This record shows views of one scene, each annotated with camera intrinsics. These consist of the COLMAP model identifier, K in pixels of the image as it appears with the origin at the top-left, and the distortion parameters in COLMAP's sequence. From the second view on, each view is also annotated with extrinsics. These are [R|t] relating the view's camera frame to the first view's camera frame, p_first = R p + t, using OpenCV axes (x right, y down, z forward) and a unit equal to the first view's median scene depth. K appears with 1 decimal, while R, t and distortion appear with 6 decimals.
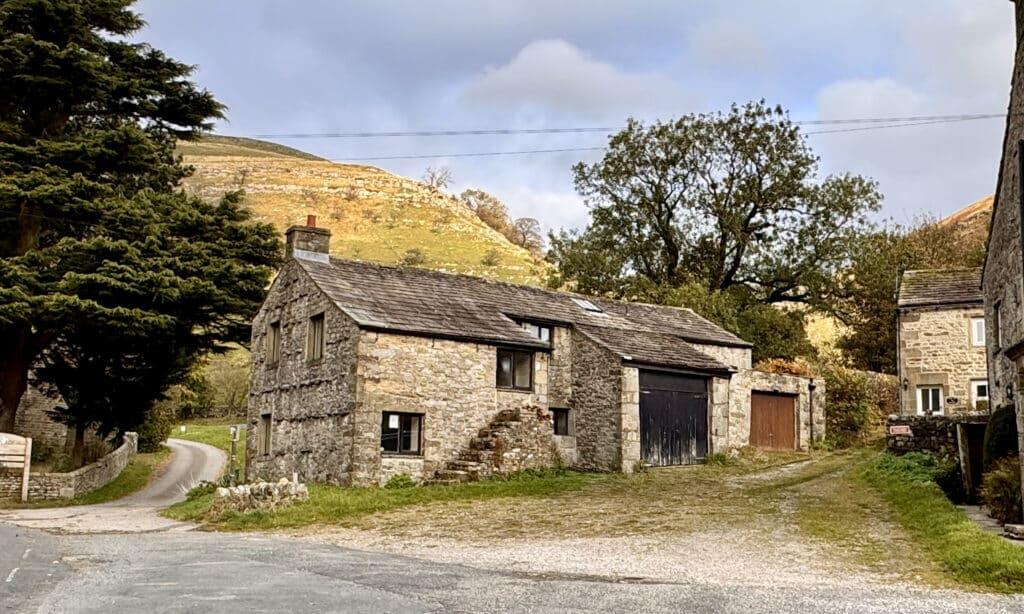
lens RADIAL K [[1059.6, 0, 514.2], [0, 1059.6, 362.7], [0, 0, 1]] dist [-0.009972, -0.009344]
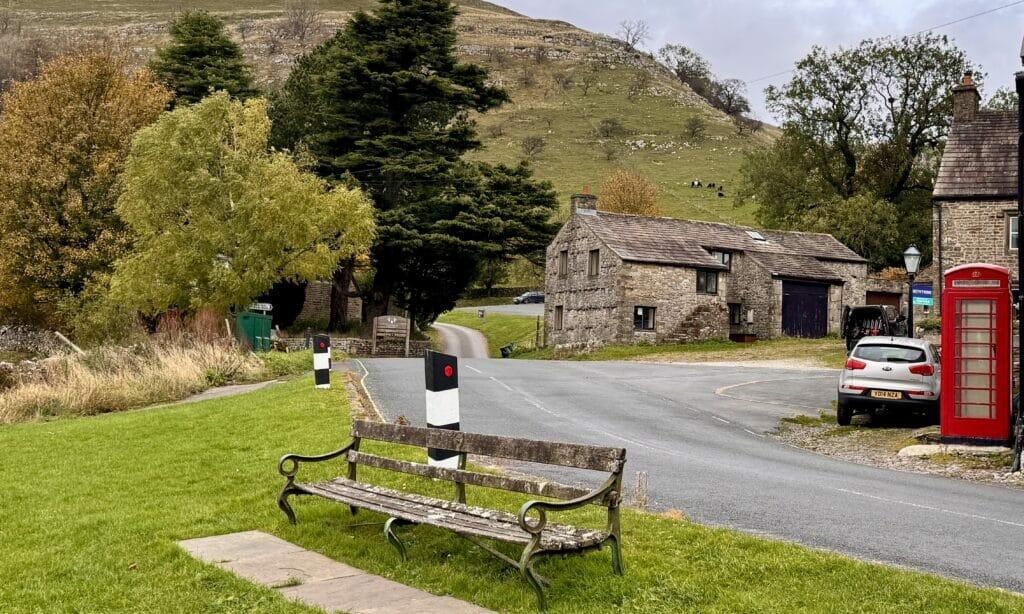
lens RADIAL K [[1128.5, 0, 605.4], [0, 1128.5, 305.9], [0, 0, 1]] dist [-0.073018, -0.000508]
pose [[0.995209, 0.009515, -0.097302, 0.015516], [-0.003956, 0.998357, 0.057165, -0.061352], [0.097686, -0.056506, 0.993612, -0.889220]]
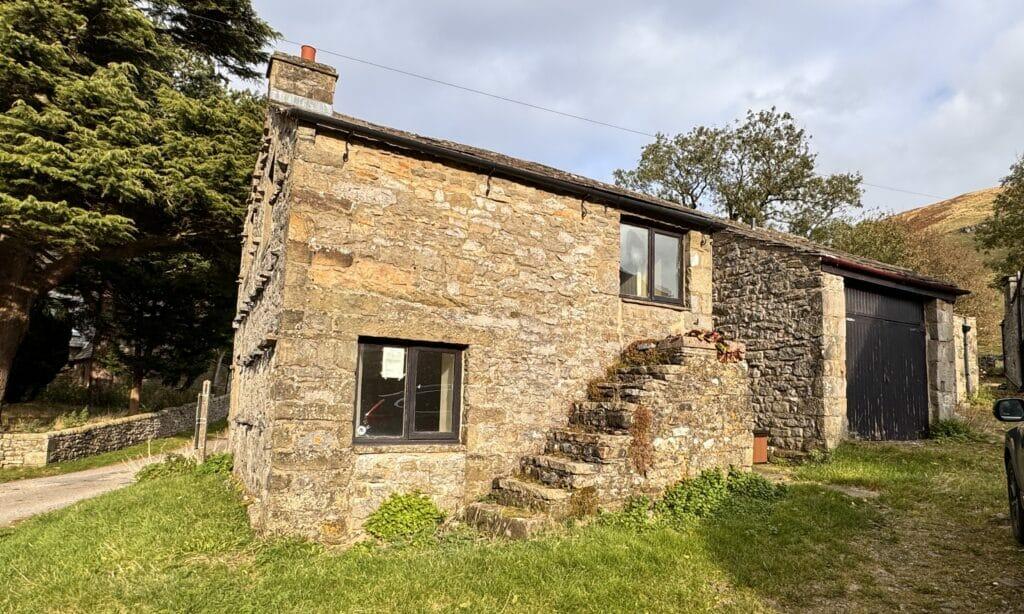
lens RADIAL K [[691.3, 0, 512.0], [0, 691.3, 307.0], [0, 0, 1]] dist [-0.005319, -0.000829]
pose [[0.997796, -0.003713, -0.066254, -0.045817], [0.001042, 0.999187, -0.040304, 0.041987], [0.066349, 0.040146, 0.996989, 0.688692]]
